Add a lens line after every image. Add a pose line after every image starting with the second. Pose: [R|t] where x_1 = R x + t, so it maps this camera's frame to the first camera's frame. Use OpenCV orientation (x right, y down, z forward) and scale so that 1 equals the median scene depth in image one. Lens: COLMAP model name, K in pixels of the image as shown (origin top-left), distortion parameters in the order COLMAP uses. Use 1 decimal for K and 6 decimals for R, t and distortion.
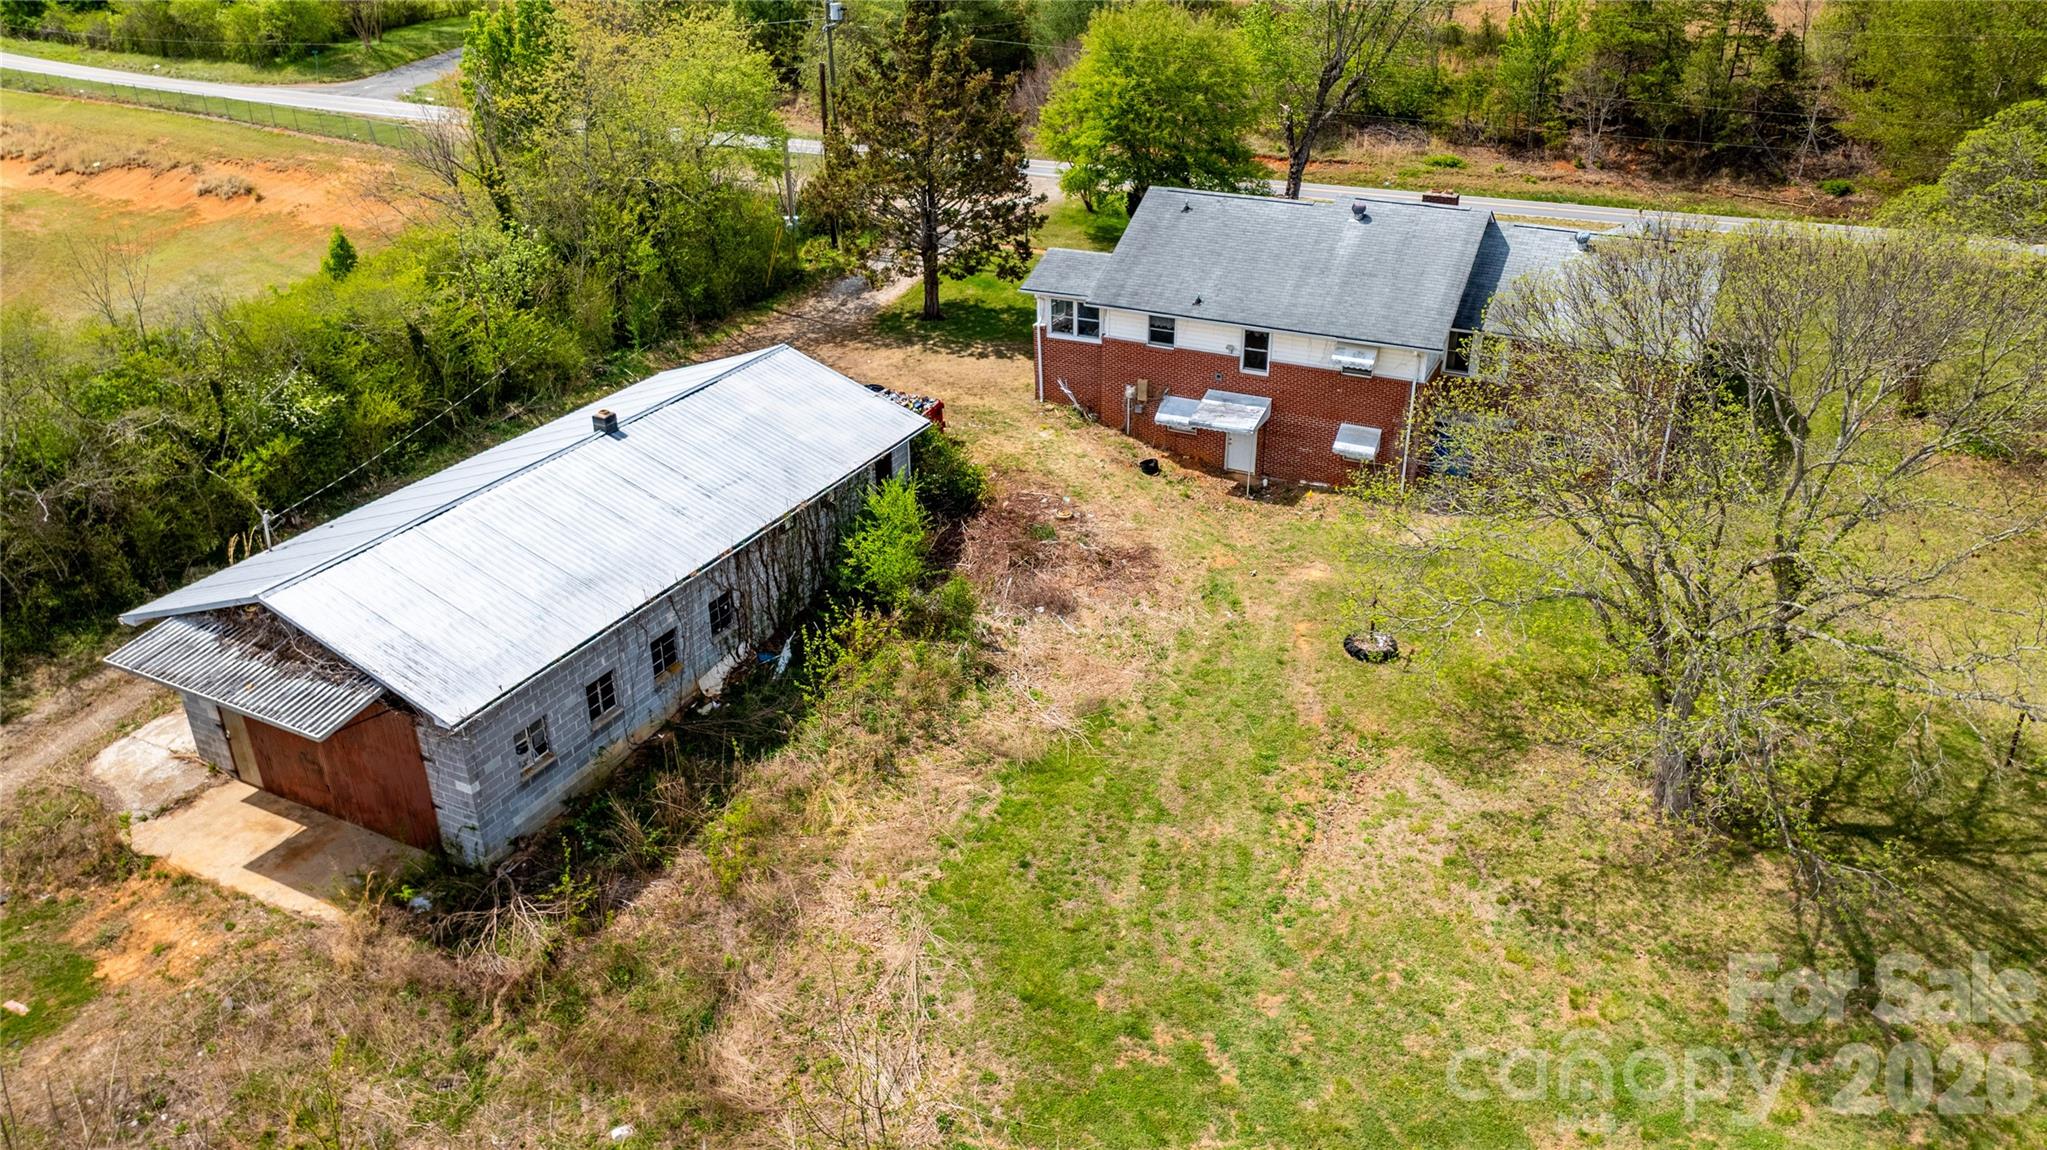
lens RADIAL K [[1422.5, 0, 1023.5], [0, 1422.5, 575.0], [0, 0, 1]] dist [-0.001702, 0.002034]
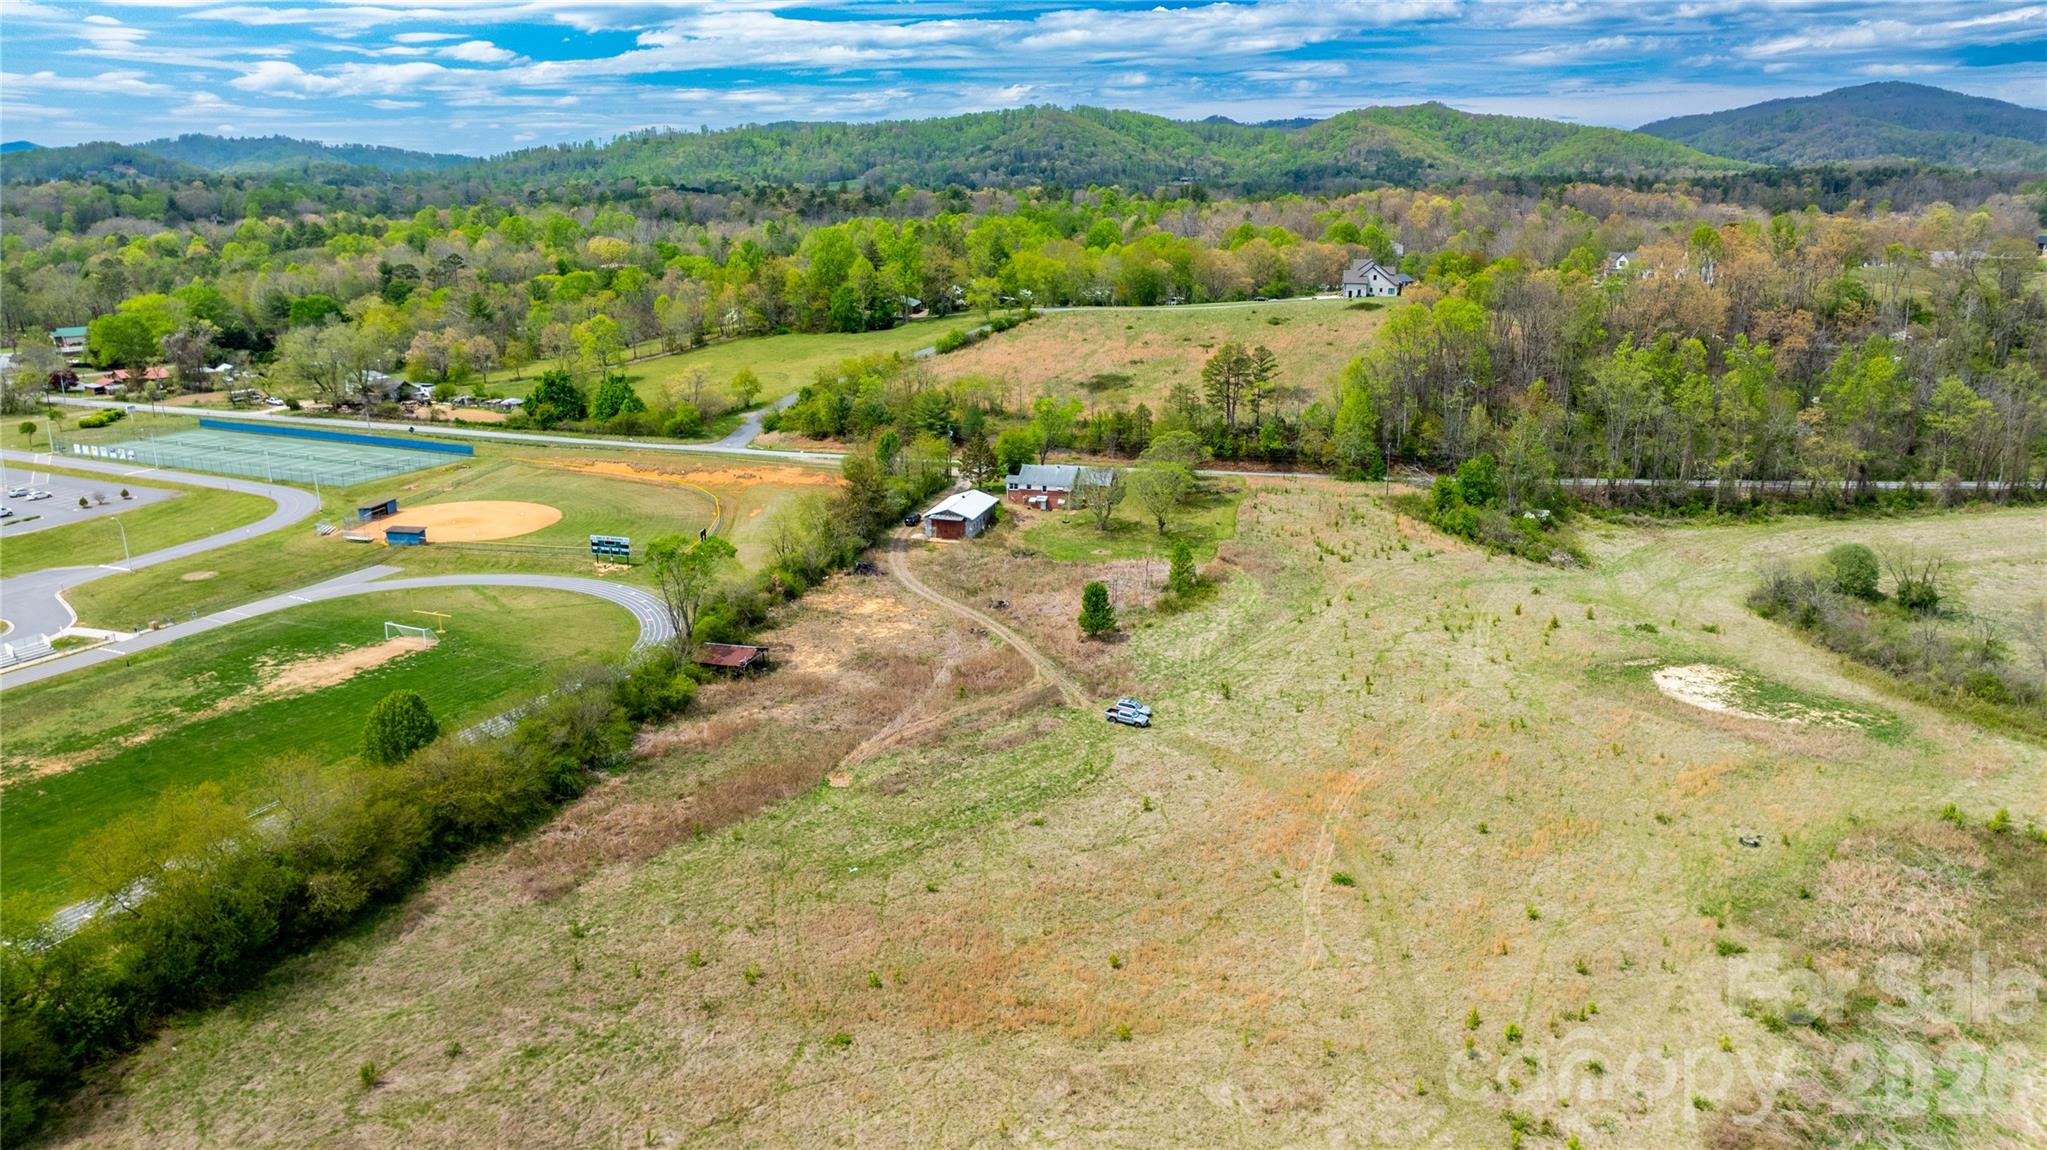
lens RADIAL K [[1437.6, 0, 1023.5], [0, 1437.6, 575.0], [0, 0, 1]] dist [-0.013726, -0.005522]
pose [[0.976566, -0.049690, 0.209402, -1.249717], [0.090565, 0.977521, -0.190396, 1.386088], [-0.195234, 0.204899, 0.959114, -4.892058]]
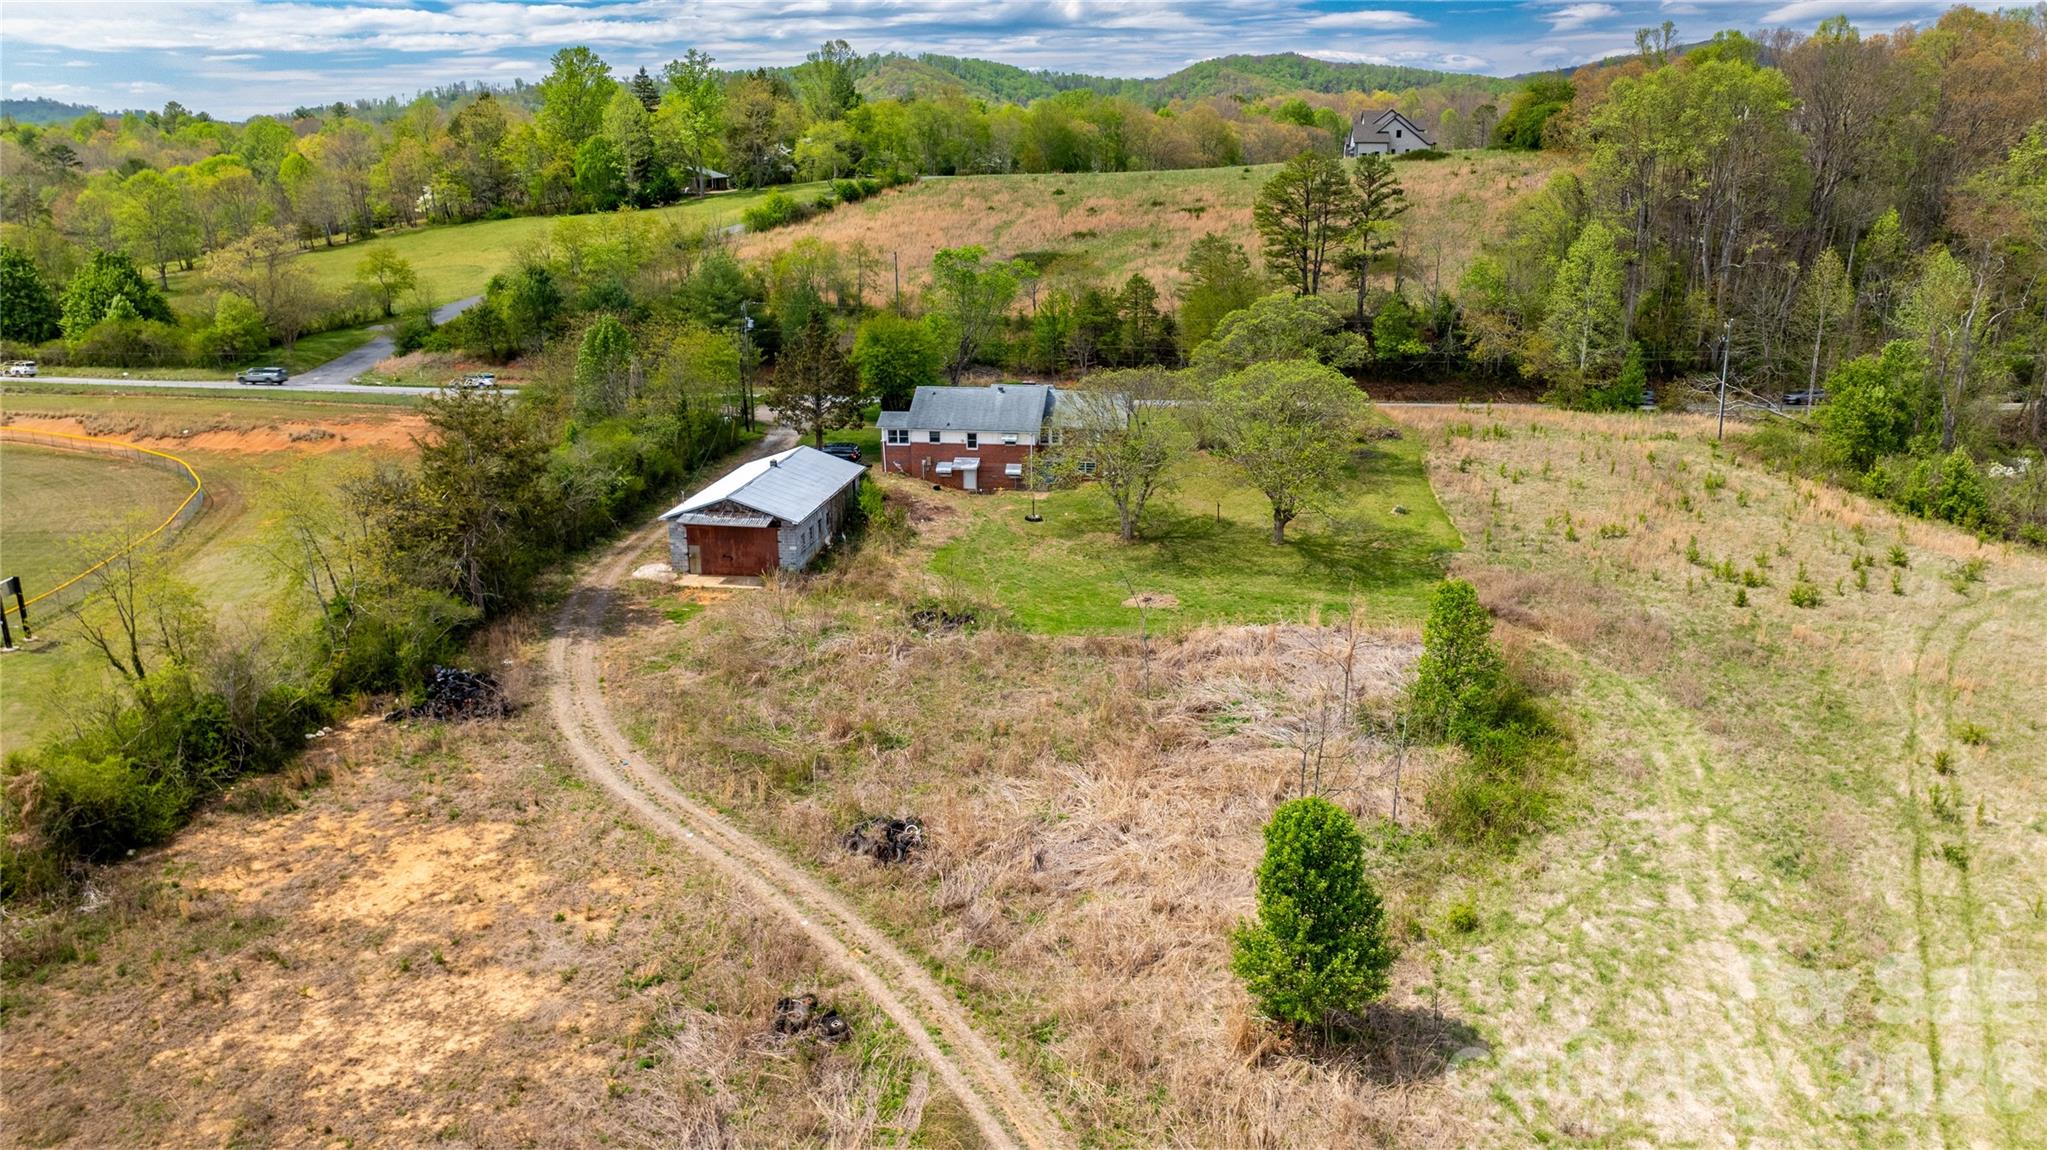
lens RADIAL K [[1437.6, 0, 1023.5], [0, 1437.6, 575.0], [0, 0, 1]] dist [-0.013726, -0.005522]
pose [[0.949339, -0.088641, 0.301493, -0.566136], [0.142464, 0.976539, -0.161479, 0.524731], [-0.280106, 0.196251, 0.939695, -1.473632]]
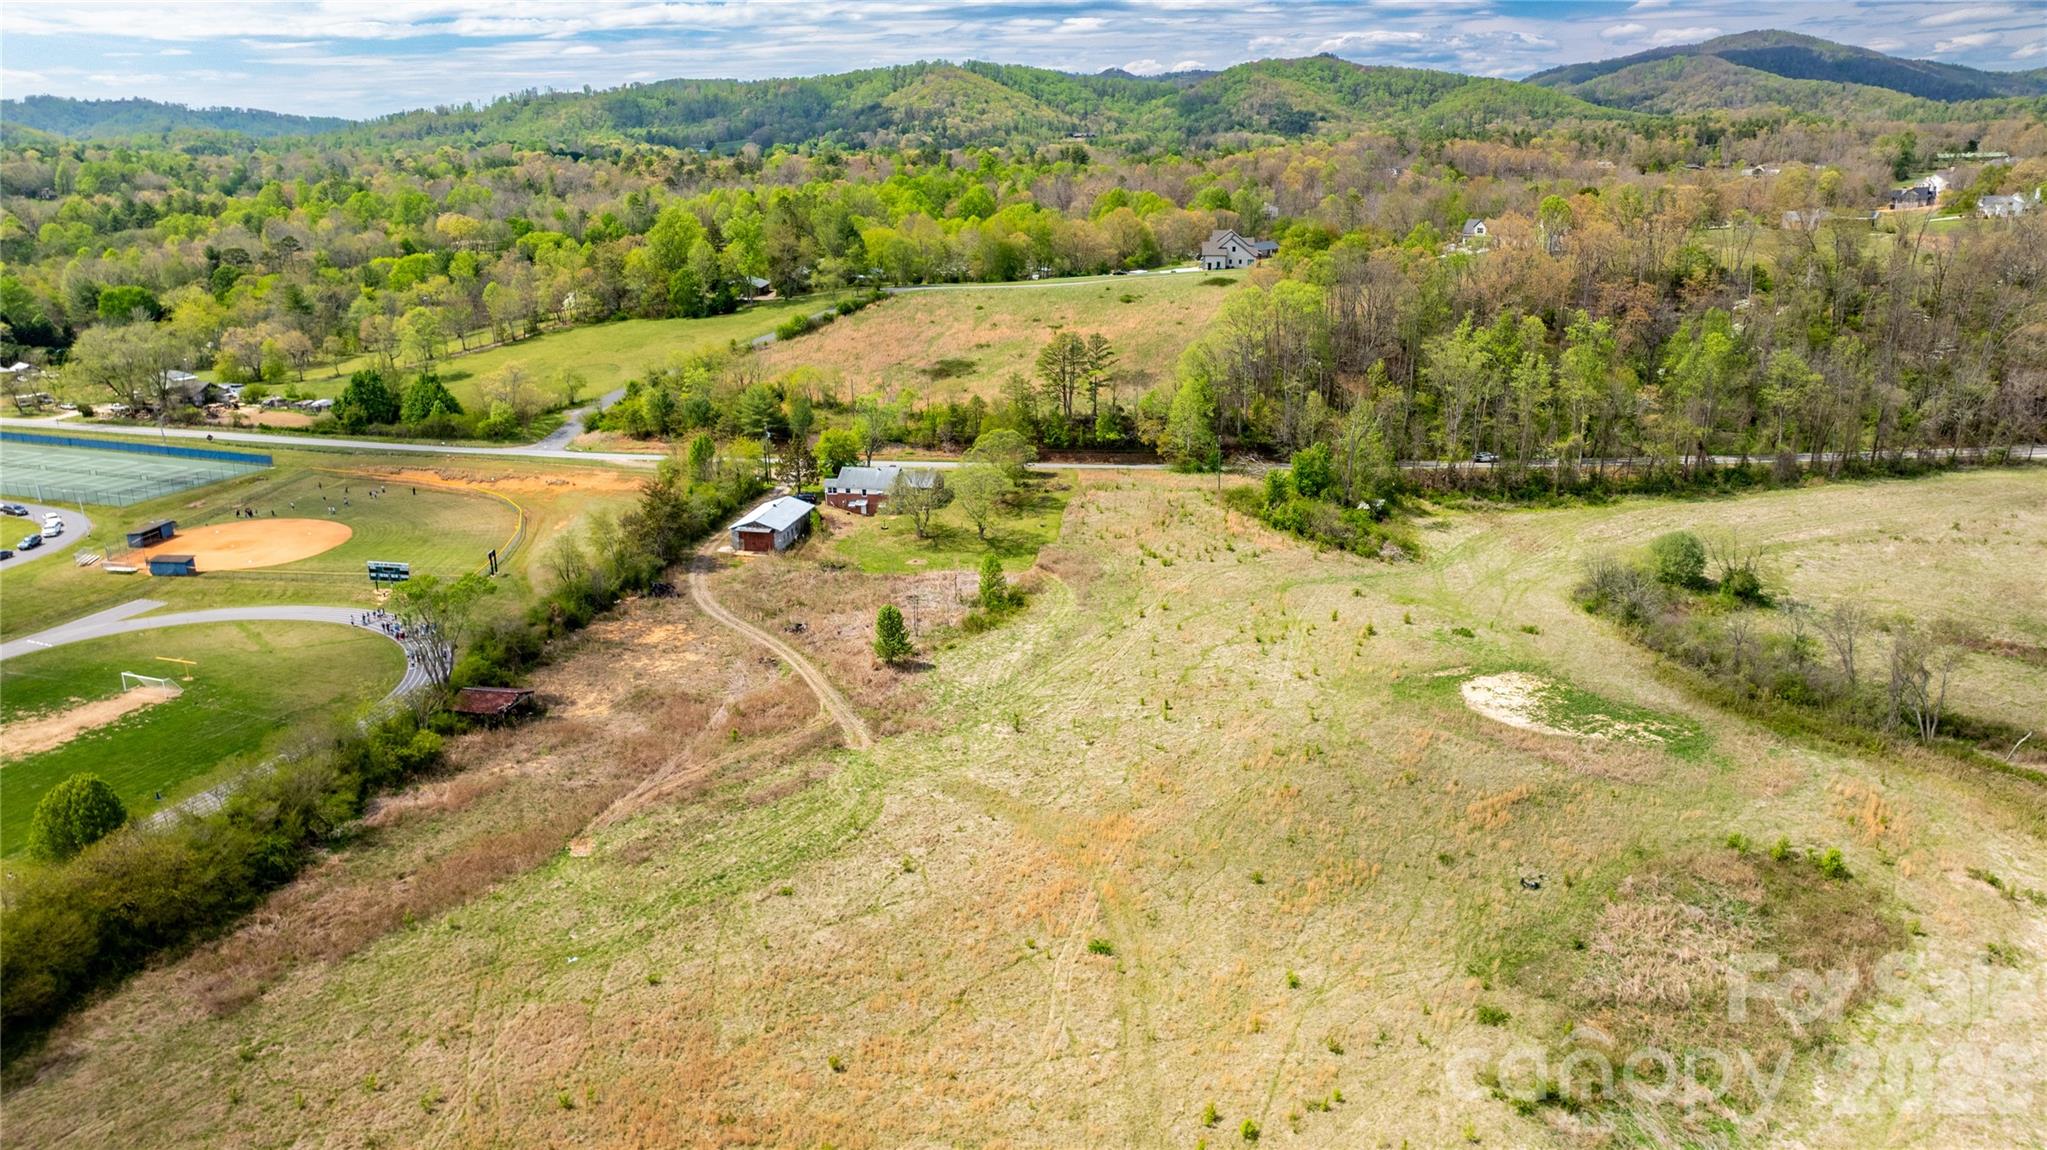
lens RADIAL K [[1437.6, 0, 1023.5], [0, 1437.6, 575.0], [0, 0, 1]] dist [-0.013726, -0.005522]
pose [[0.960579, -0.085396, 0.264568, -0.811674], [0.129735, 0.979372, -0.154914, 1.189769], [-0.245882, 0.183131, 0.951843, -4.794729]]
